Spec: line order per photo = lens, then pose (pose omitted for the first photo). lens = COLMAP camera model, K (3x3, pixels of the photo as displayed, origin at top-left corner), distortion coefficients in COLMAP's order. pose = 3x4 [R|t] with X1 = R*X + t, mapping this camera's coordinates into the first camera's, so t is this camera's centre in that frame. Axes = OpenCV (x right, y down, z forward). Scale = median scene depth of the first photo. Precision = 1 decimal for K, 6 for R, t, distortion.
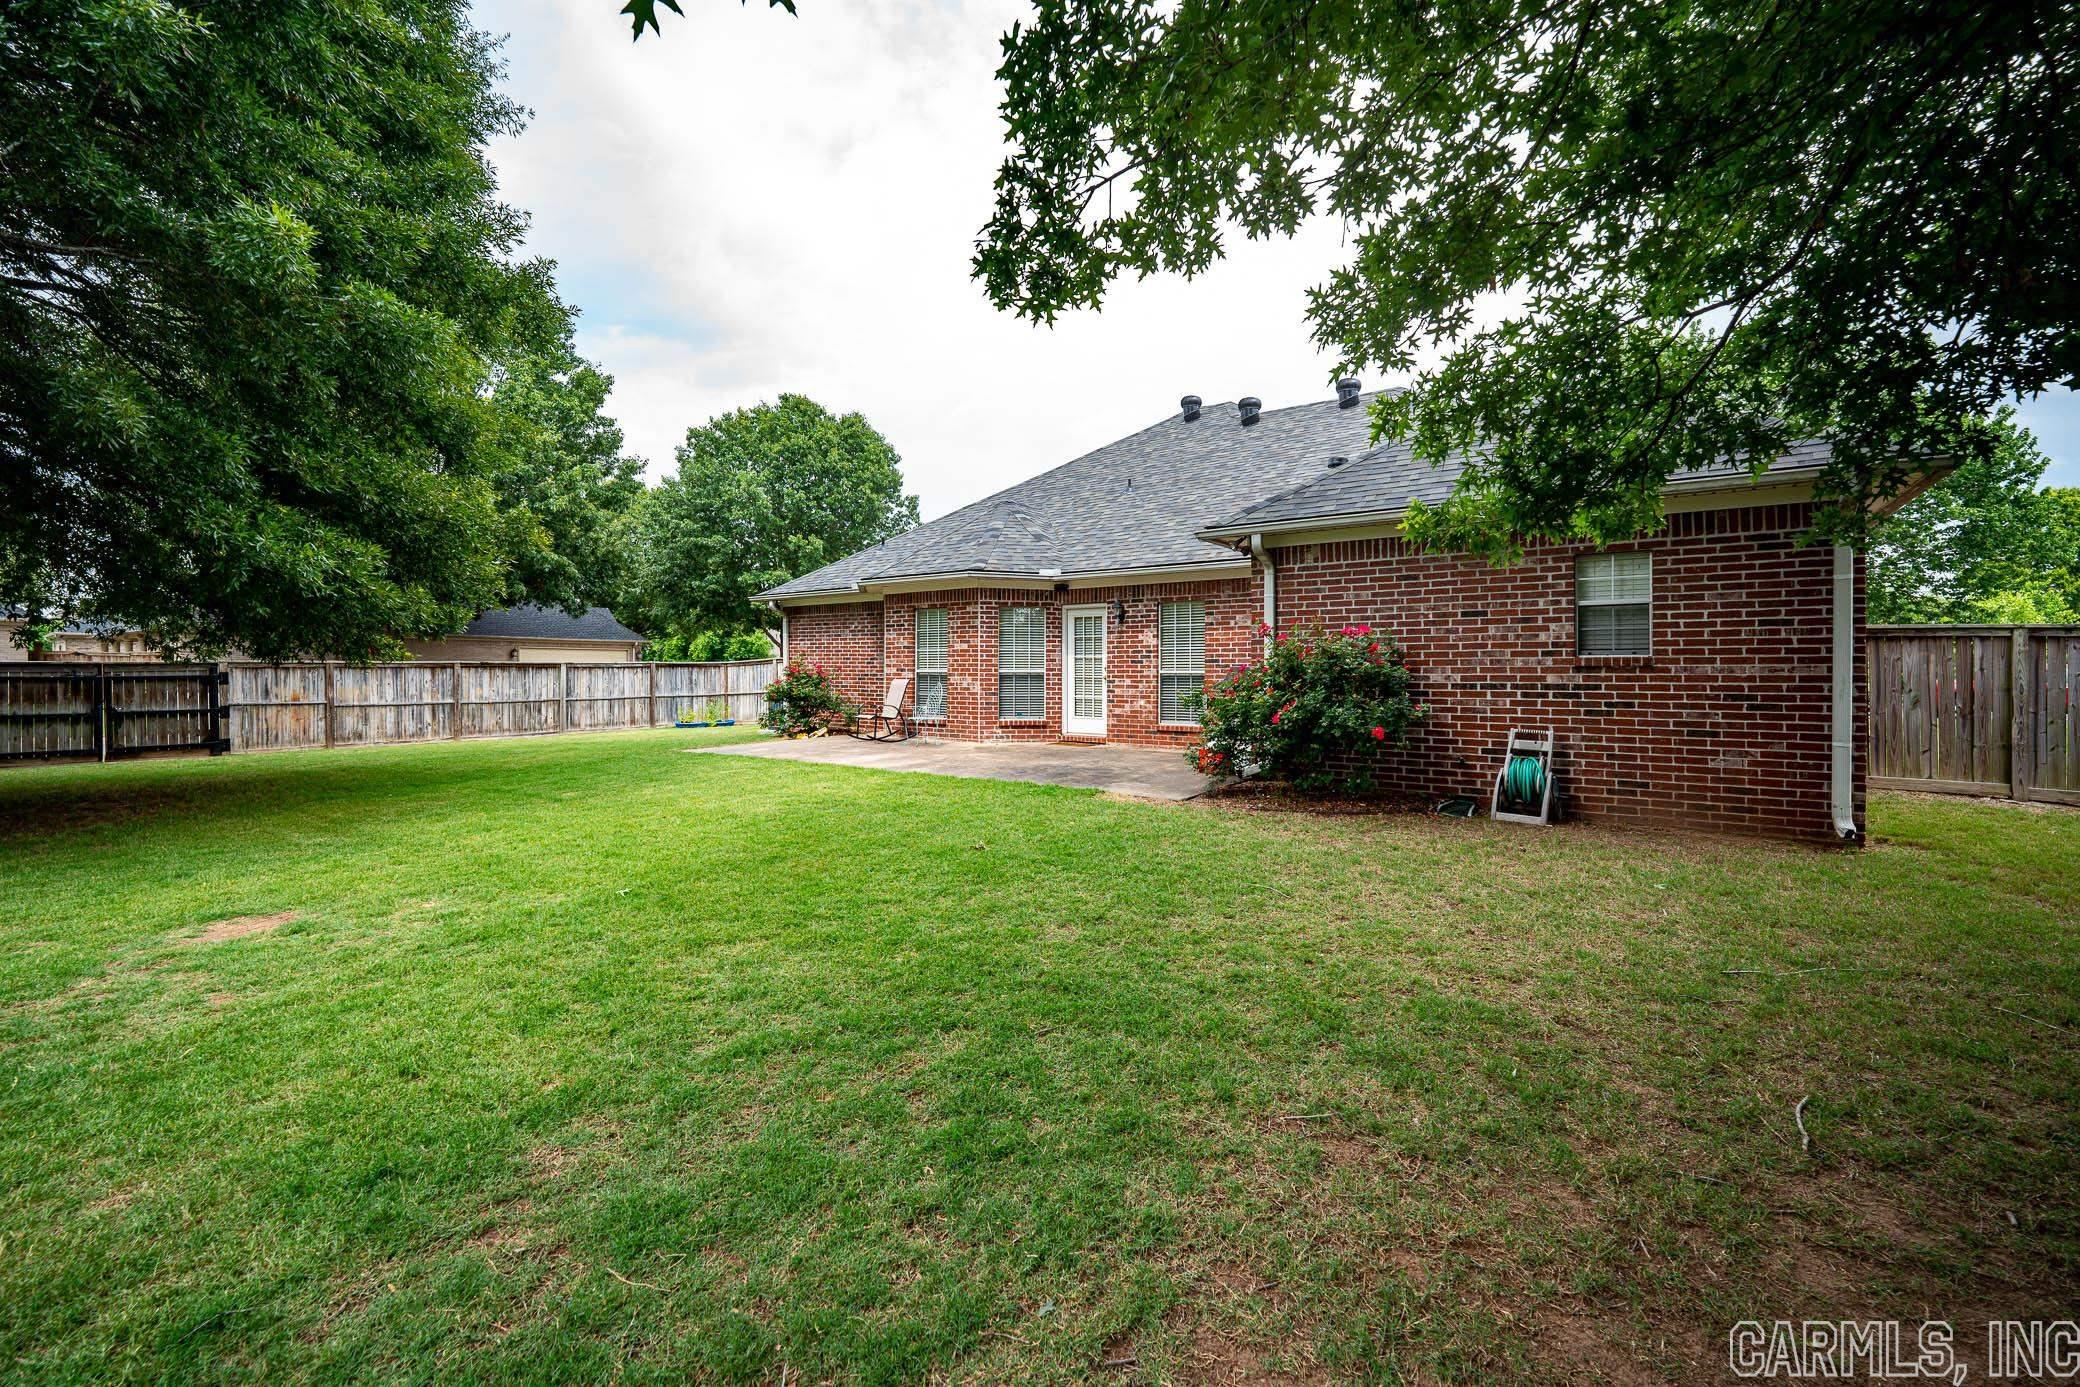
lens RADIAL K [[857.2, 0, 1044.4], [0, 857.2, 663.3], [0, 0, 1]] dist [-0.001163, -0.000177]
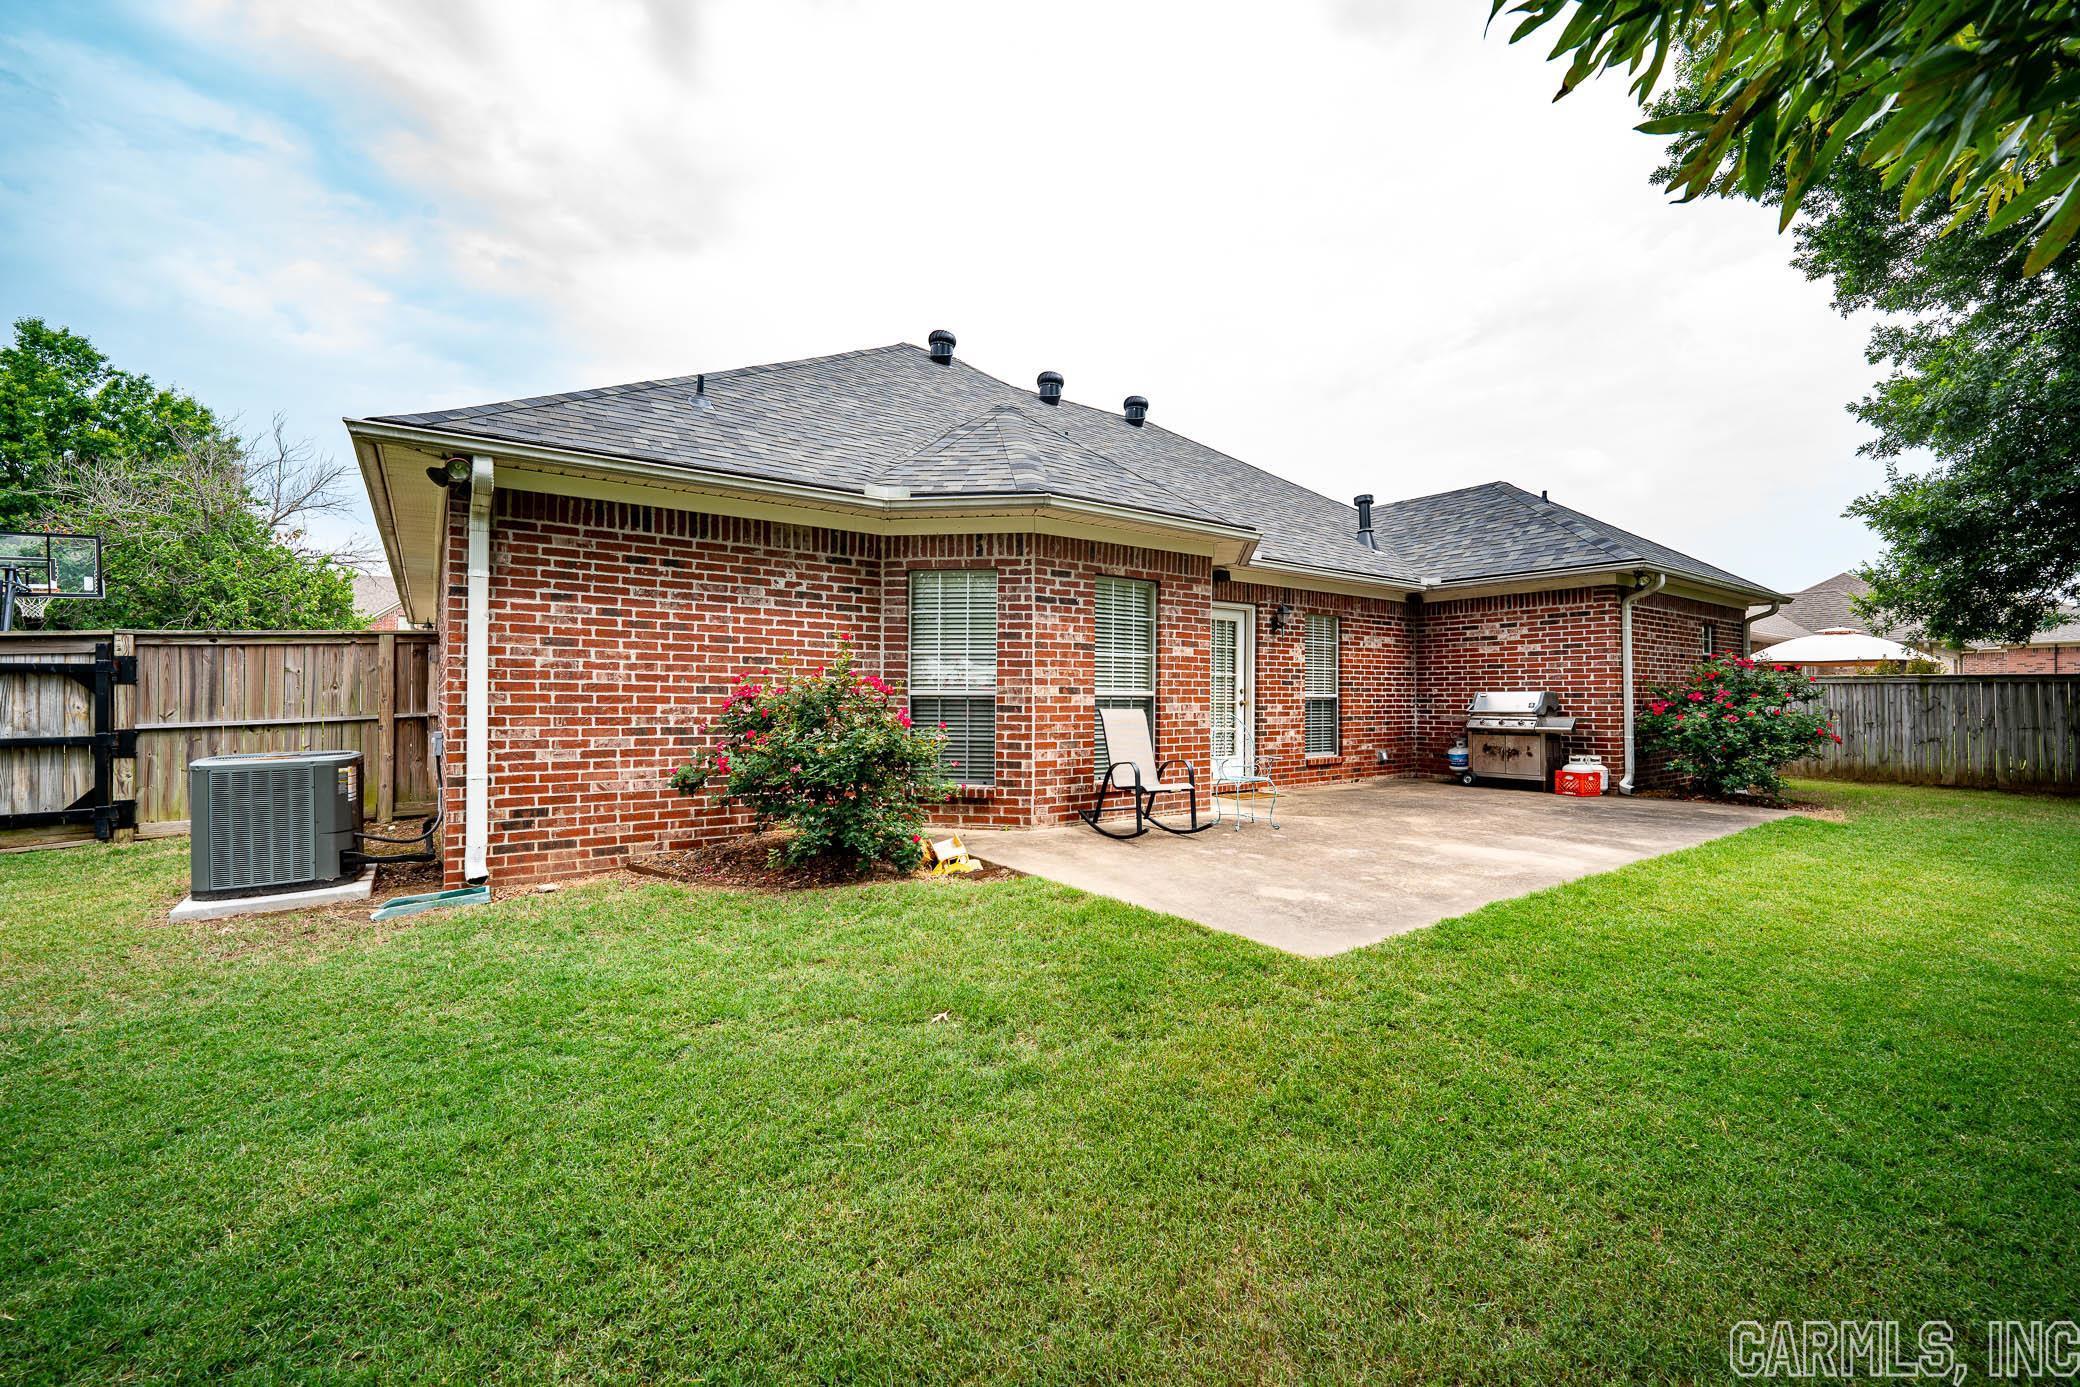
lens RADIAL K [[848.0, 0, 1011.9], [0, 848.0, 687.6], [0, 0, 1]] dist [-0.000879, -0.000237]
pose [[0.325827, 0.009669, 0.945380, -0.687547], [-0.012517, 0.999904, -0.005913, 0.009924], [-0.945347, -0.009907, 0.325917, 0.927961]]
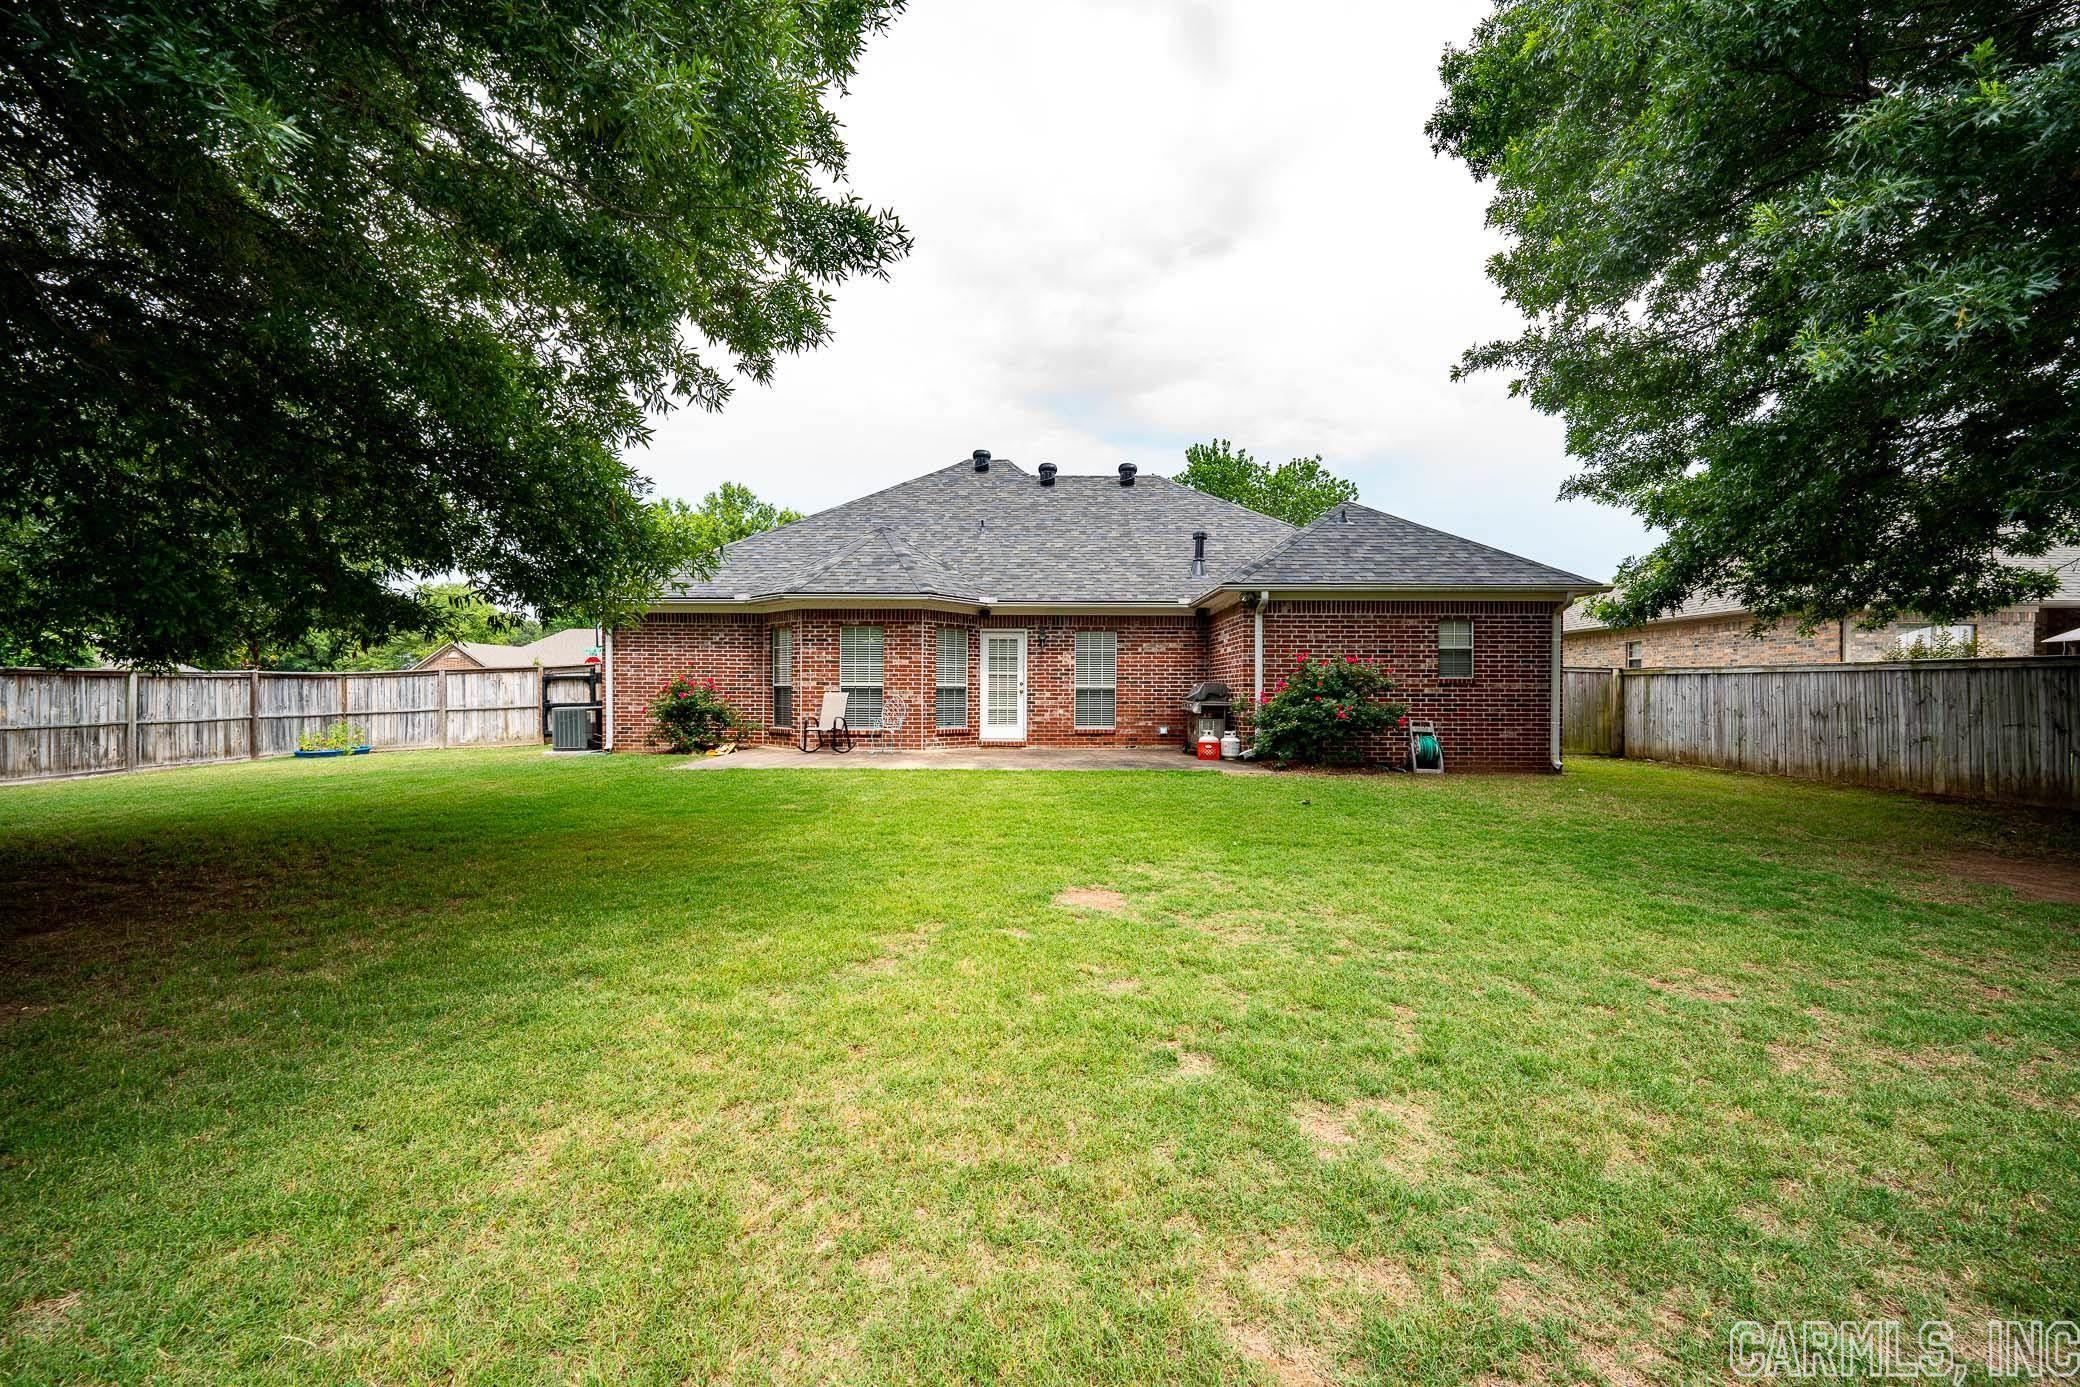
lens RADIAL K [[848.0, 0, 1011.9], [0, 848.0, 687.6], [0, 0, 1]] dist [-0.000879, -0.000237]
pose [[0.824820, 0.005051, 0.565374, -0.590924], [-0.008878, 0.999953, 0.004019, 0.006895], [-0.565326, -0.008334, 0.824825, 0.036850]]
